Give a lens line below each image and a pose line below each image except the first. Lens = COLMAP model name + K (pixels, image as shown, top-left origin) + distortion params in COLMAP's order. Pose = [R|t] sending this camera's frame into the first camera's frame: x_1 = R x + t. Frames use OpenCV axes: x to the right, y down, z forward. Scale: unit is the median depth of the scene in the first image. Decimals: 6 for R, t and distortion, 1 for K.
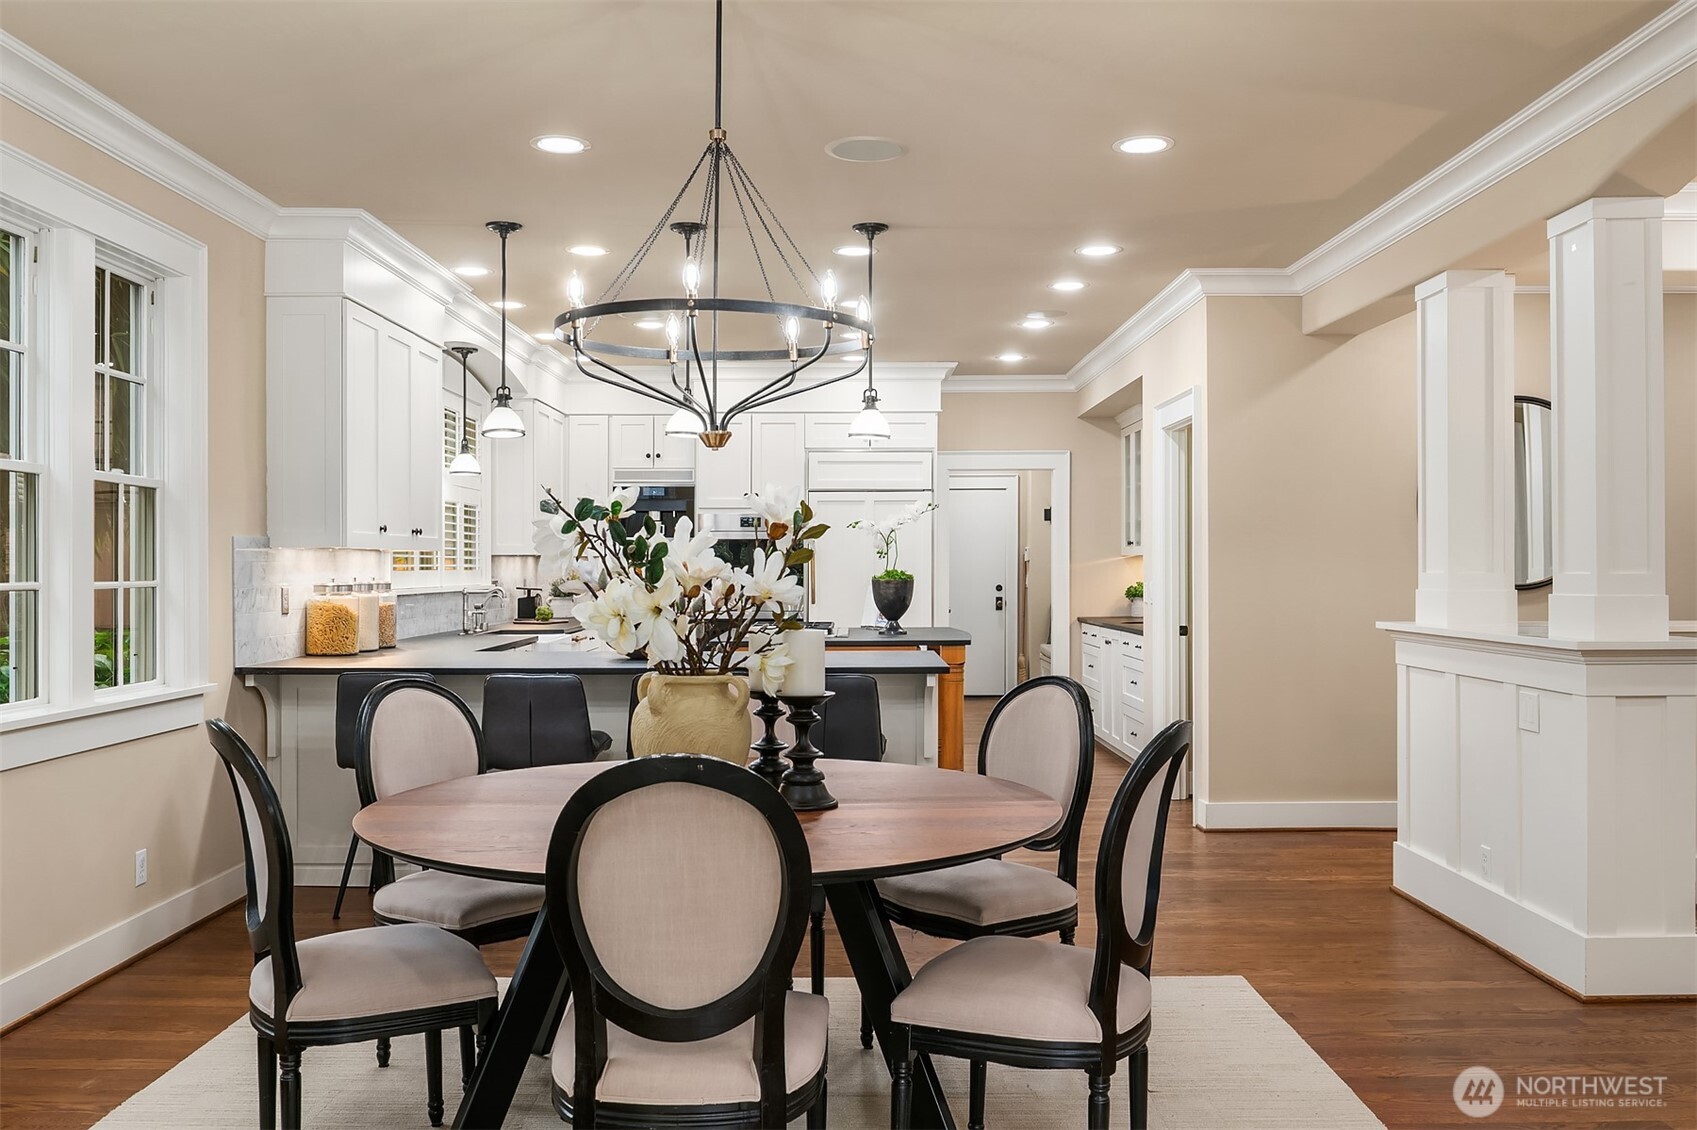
lens RADIAL K [[1413.3, 0, 844.6], [0, 1413.3, 561.5], [0, 0, 1]] dist [-0.018894, -0.004042]
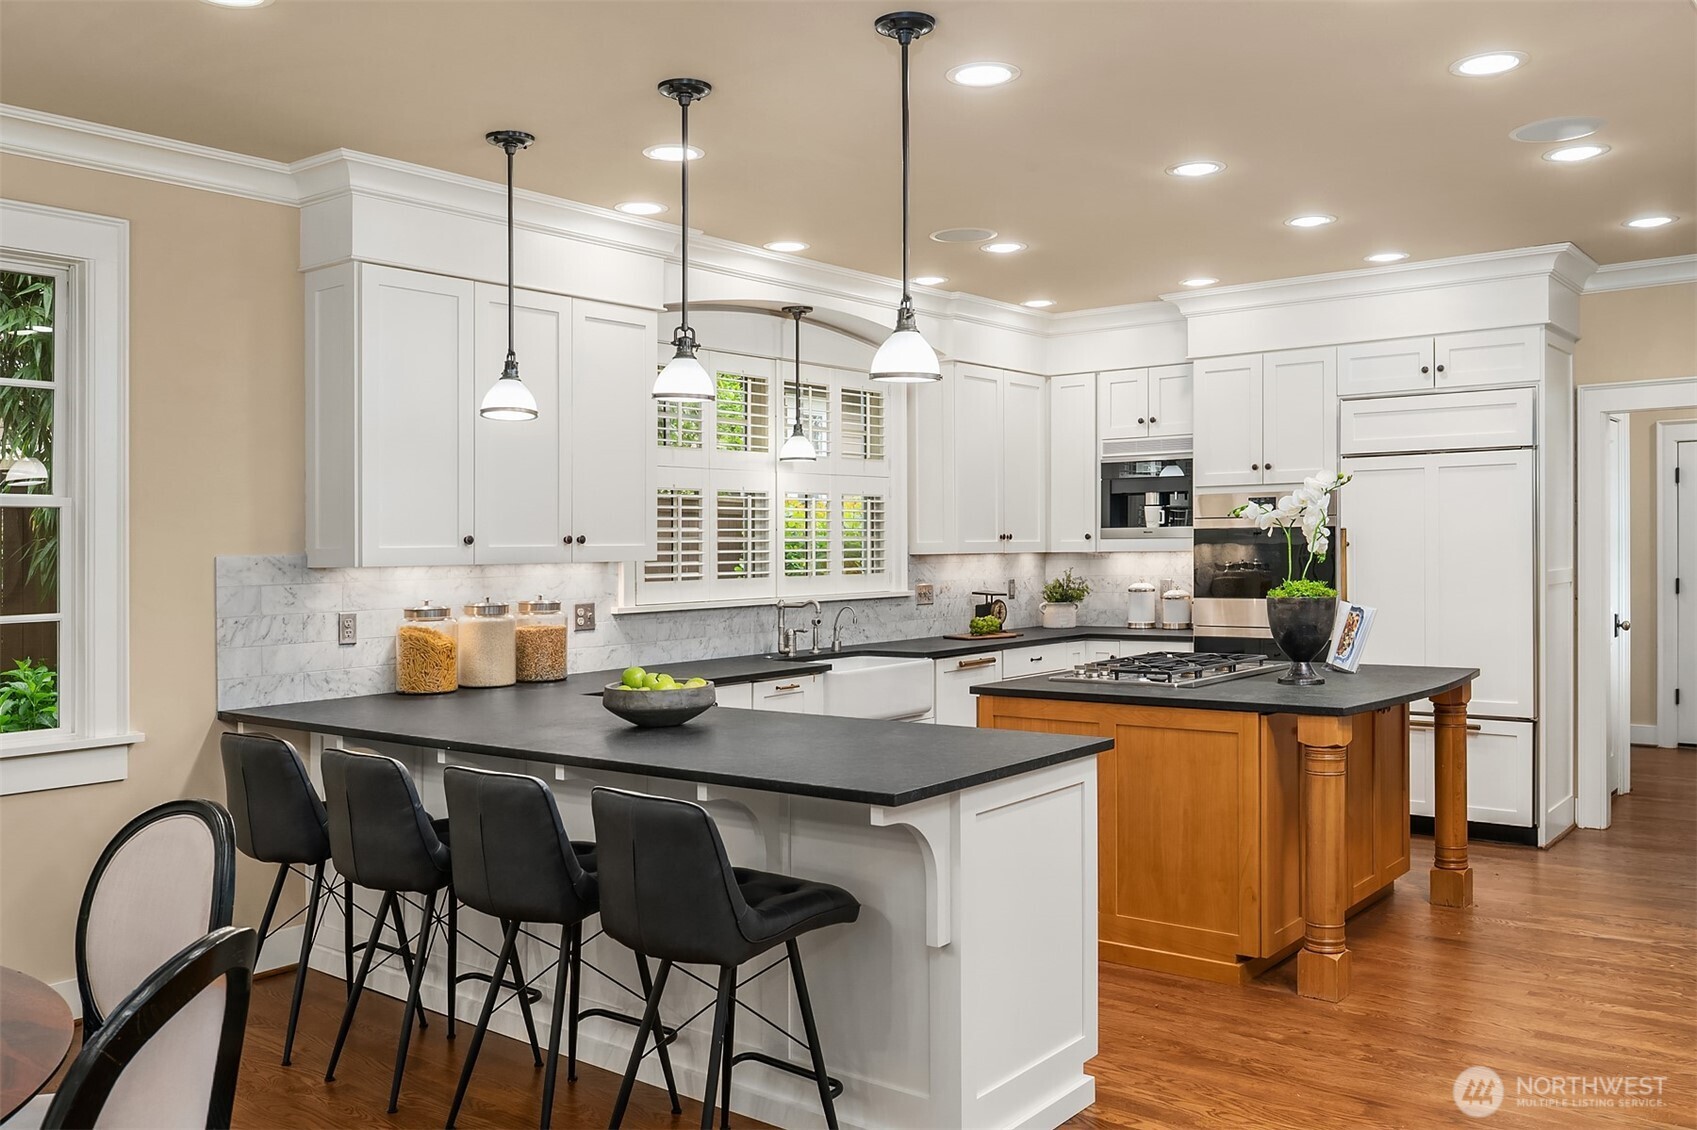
lens RADIAL K [[1413.3, 0, 853.5], [0, 1413.3, 560.3], [0, 0, 1]] dist [-0.018894, -0.004042]
pose [[0.786936, -0.003514, -0.617025, 0.242675], [0.014894, 0.999801, 0.013301, -0.013363], [0.616855, -0.019657, 0.786831, 0.344035]]
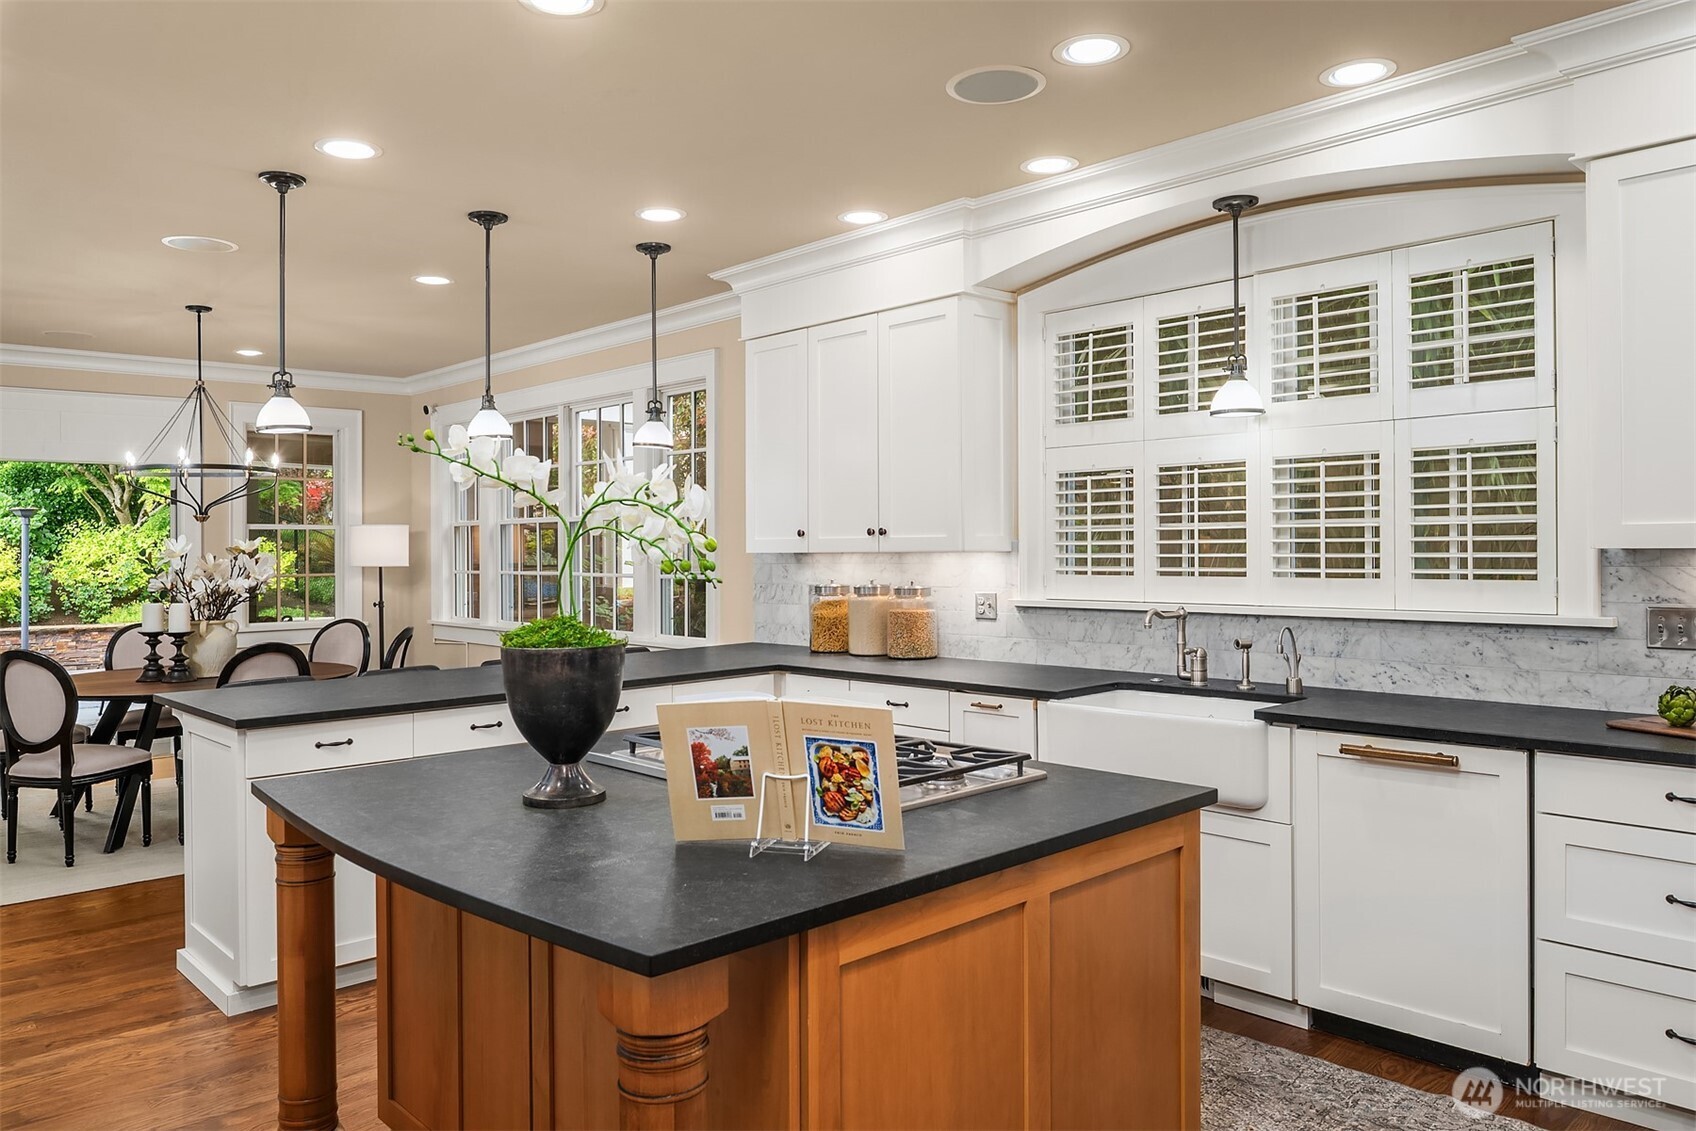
lens RADIAL K [[1145.1, 0, 841.5], [0, 1145.1, 554.4], [0, 0, 1]] dist [-0.025800, -0.004459]
pose [[-0.716565, 0.017301, -0.697306, 0.164093], [0.016315, 0.999835, 0.008042, -0.009868], [0.697330, -0.005614, -0.716729, 1.127948]]
